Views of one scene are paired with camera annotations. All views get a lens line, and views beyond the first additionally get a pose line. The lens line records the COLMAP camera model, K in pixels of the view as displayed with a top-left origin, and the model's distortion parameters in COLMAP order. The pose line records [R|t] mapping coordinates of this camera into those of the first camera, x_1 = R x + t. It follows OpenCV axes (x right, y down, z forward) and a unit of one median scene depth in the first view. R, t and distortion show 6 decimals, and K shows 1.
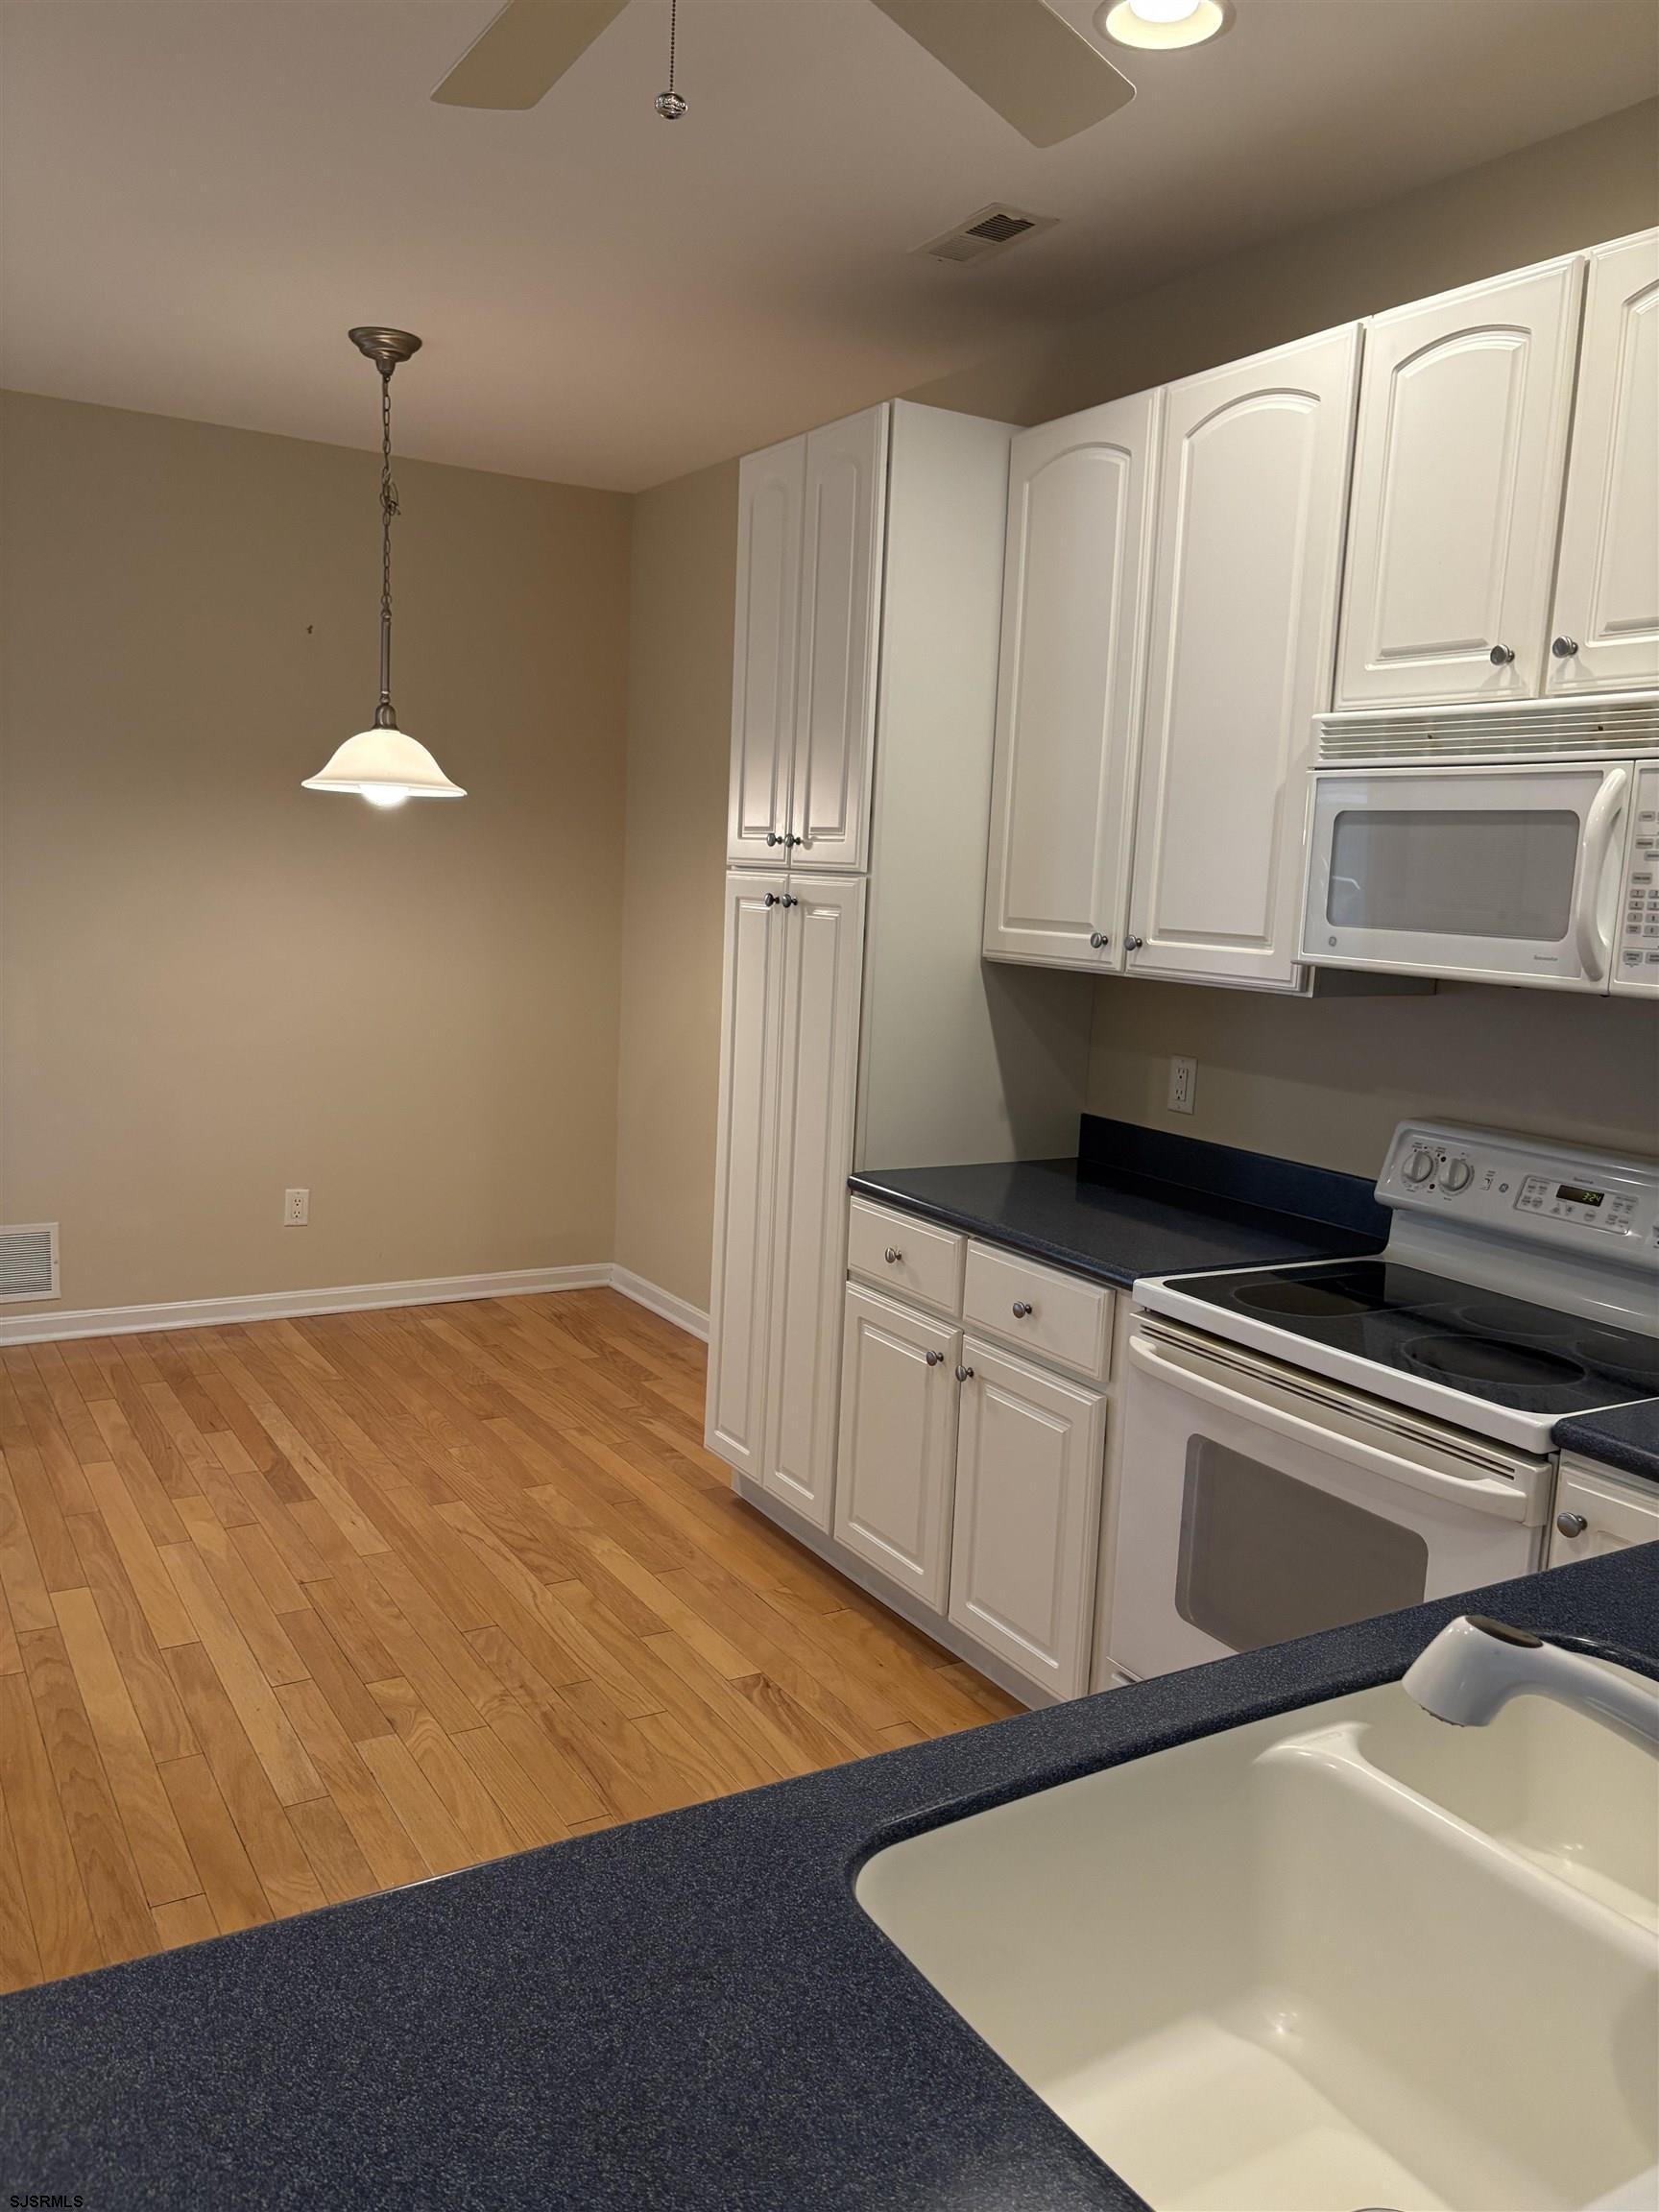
lens RADIAL K [[1684.0, 0, 812.5], [0, 1684.0, 1110.7], [0, 0, 1]] dist [0.048288, -0.029327]
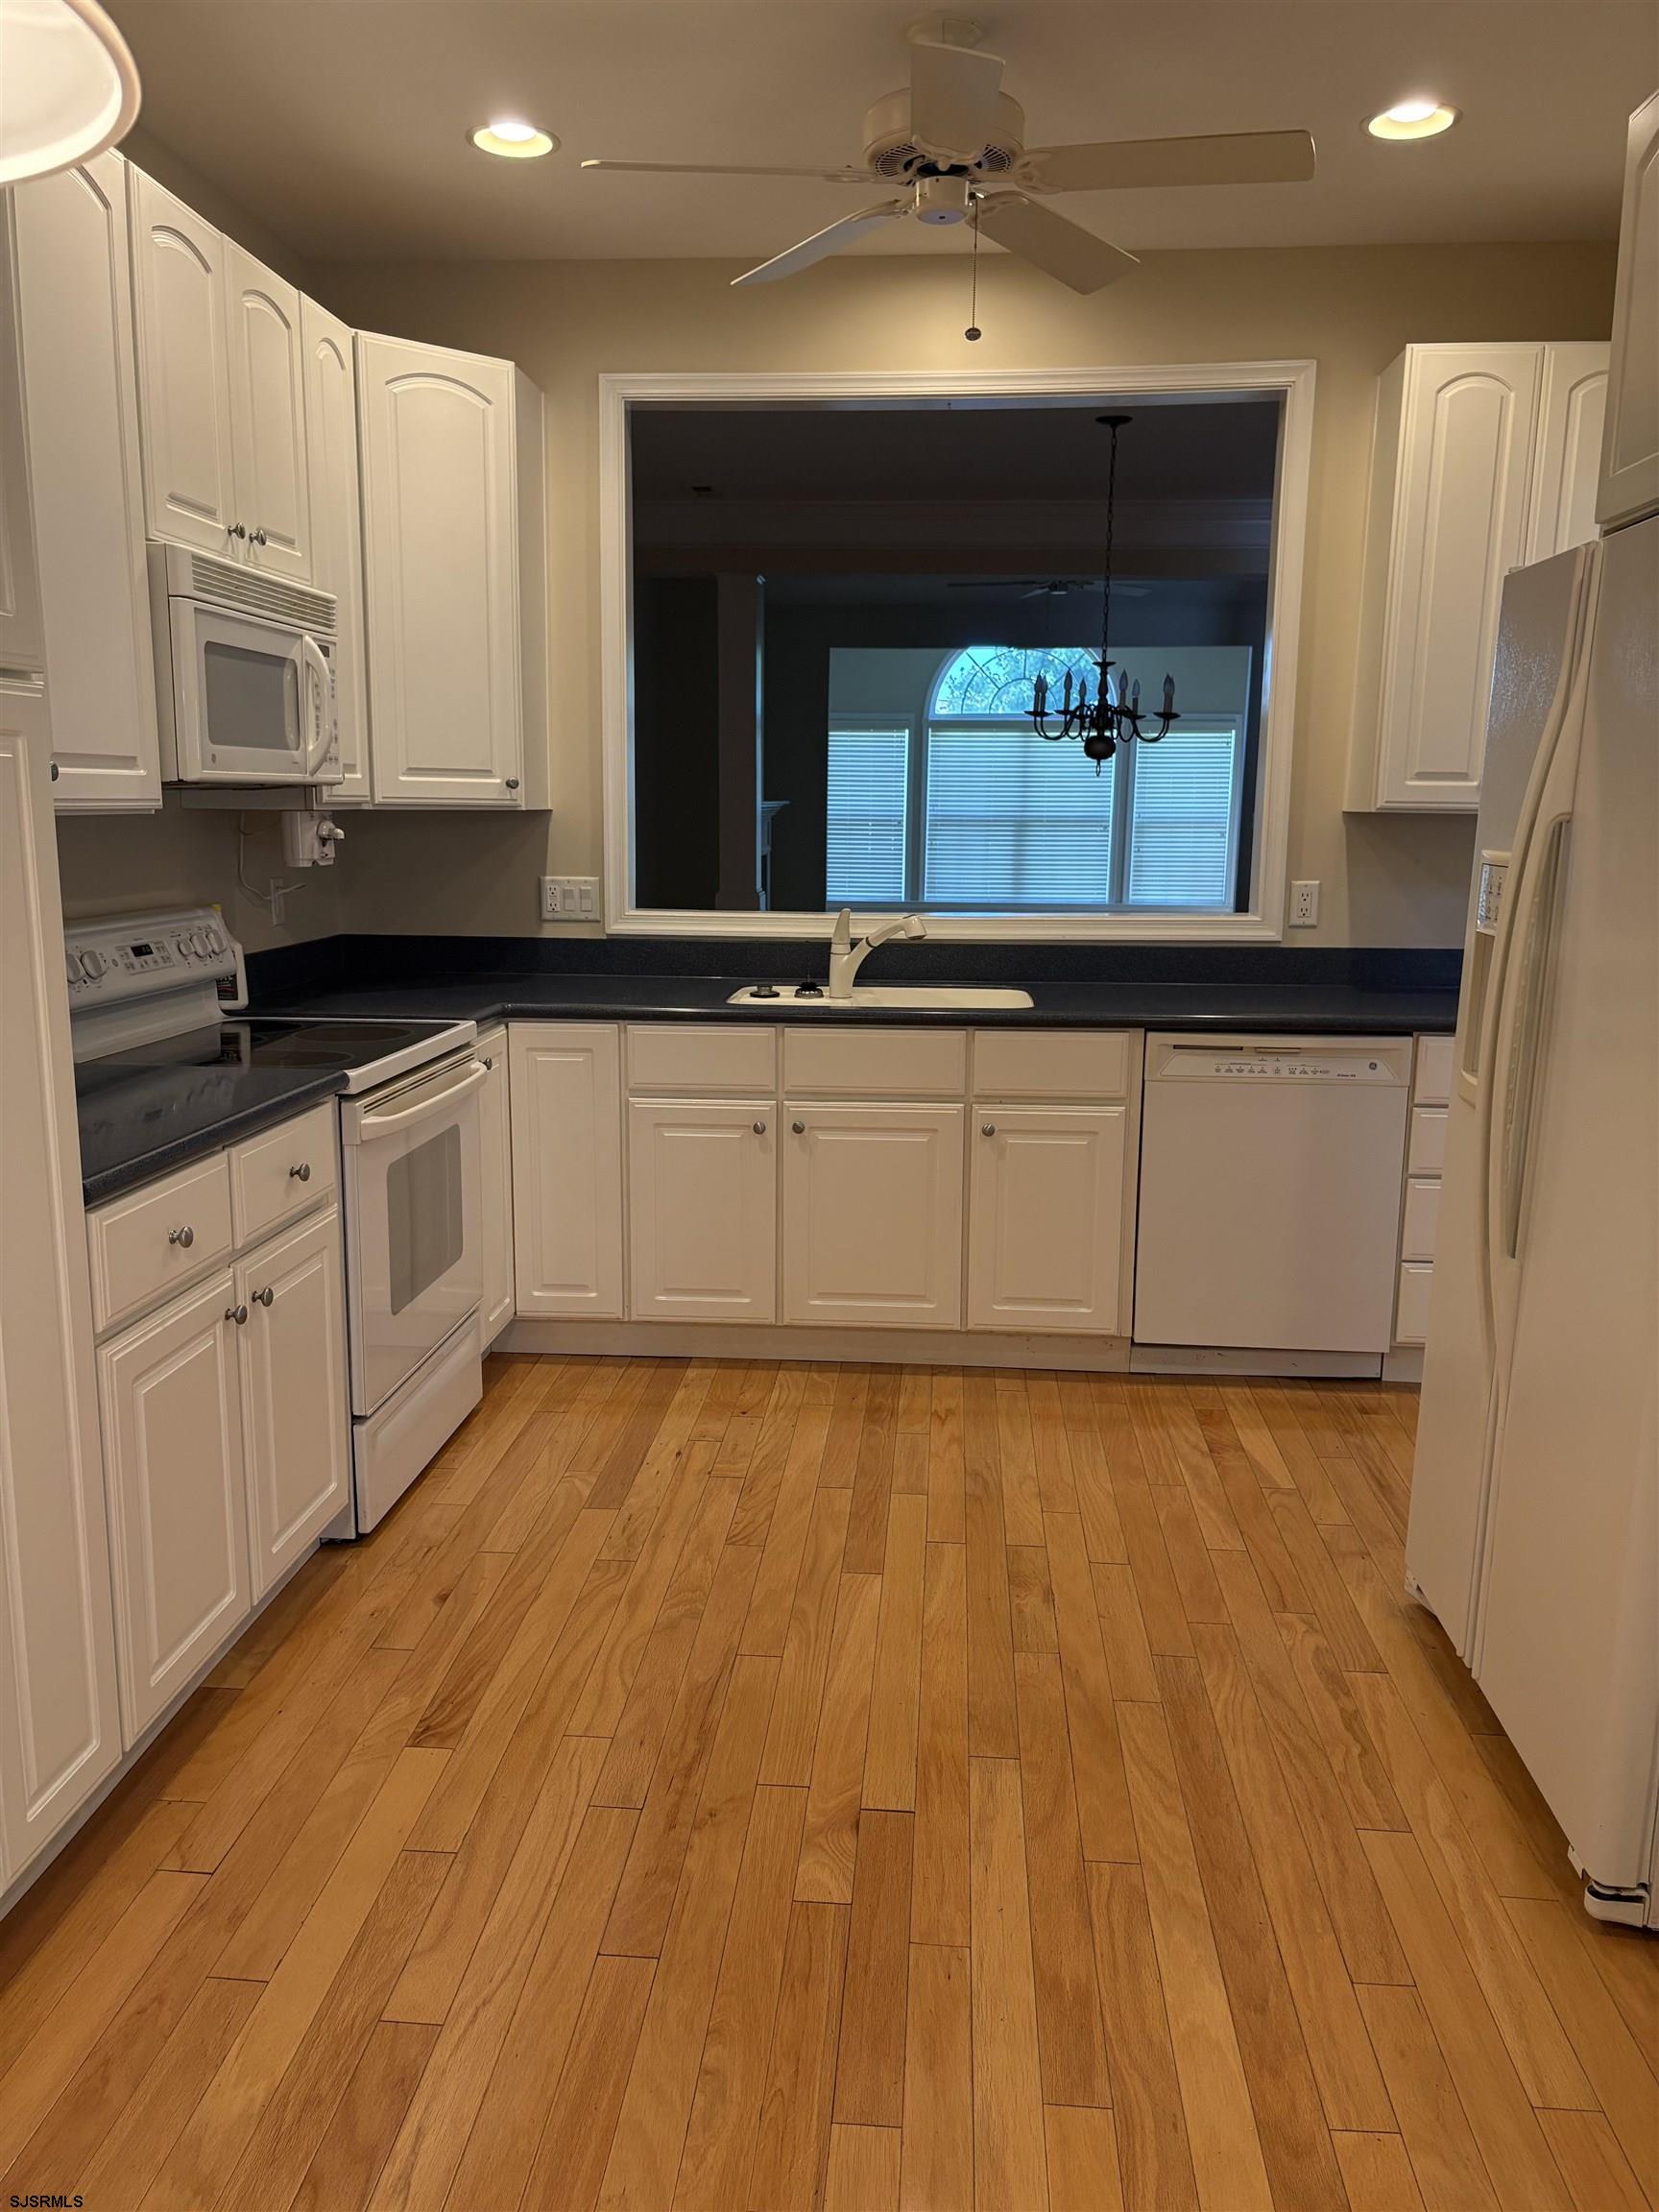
lens RADIAL K [[1684.0, 0, 819.2], [0, 1684.0, 1117.9], [0, 0, 1]] dist [0.048288, -0.029327]
pose [[-0.817642, -0.159956, 0.553060, -0.614317], [0.032153, 0.946444, 0.321264, -0.200108], [-0.574828, 0.280461, -0.768709, 1.520086]]
